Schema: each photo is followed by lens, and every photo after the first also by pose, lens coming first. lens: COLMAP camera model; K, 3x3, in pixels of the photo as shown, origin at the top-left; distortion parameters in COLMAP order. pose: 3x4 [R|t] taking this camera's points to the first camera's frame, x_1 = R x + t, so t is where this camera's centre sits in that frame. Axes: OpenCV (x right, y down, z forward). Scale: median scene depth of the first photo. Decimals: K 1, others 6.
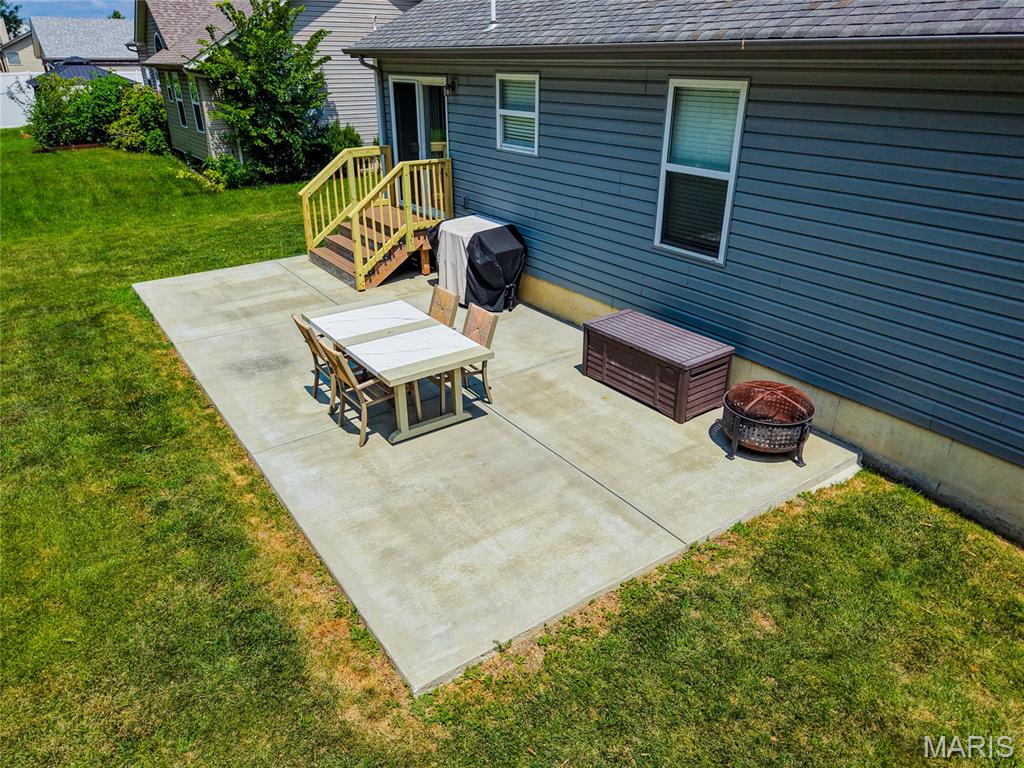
lens RADIAL K [[689.6, 0, 509.1], [0, 689.6, 387.9], [0, 0, 1]] dist [0.024306, -0.033788]
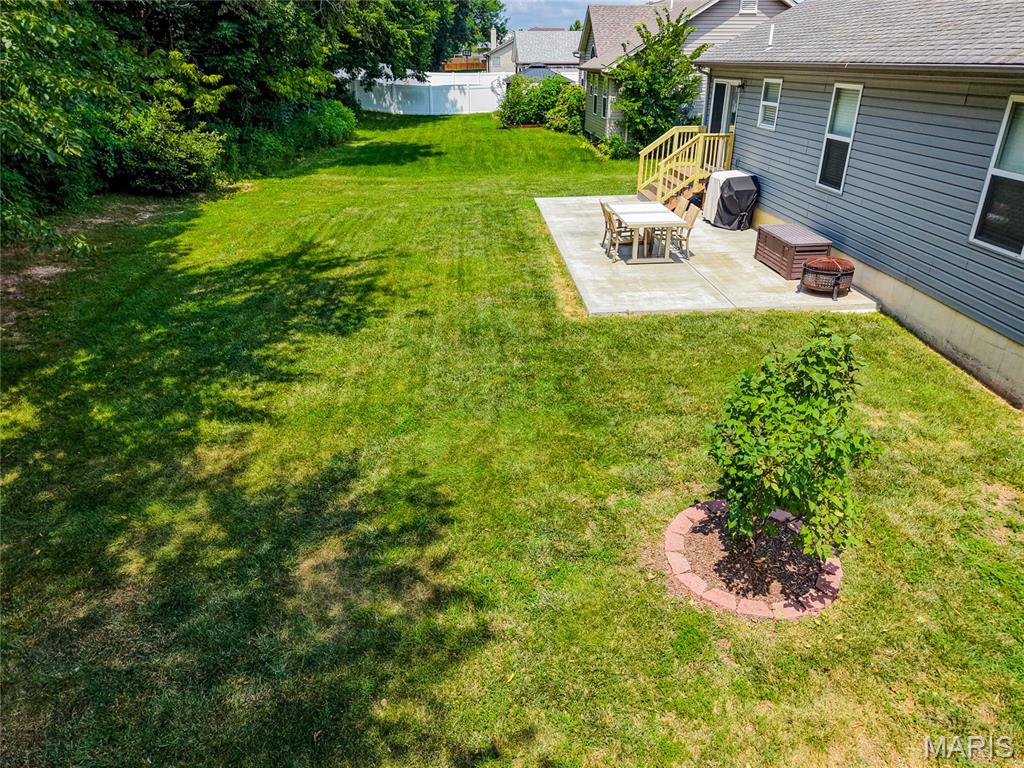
lens RADIAL K [[689.6, 0, 509.1], [0, 689.6, 387.9], [0, 0, 1]] dist [0.024306, -0.033788]
pose [[0.850364, 0.222914, -0.476645, 0.358338], [-0.223246, 0.973105, 0.056809, 0.246170], [0.476489, 0.058101, 0.877258, -0.561470]]
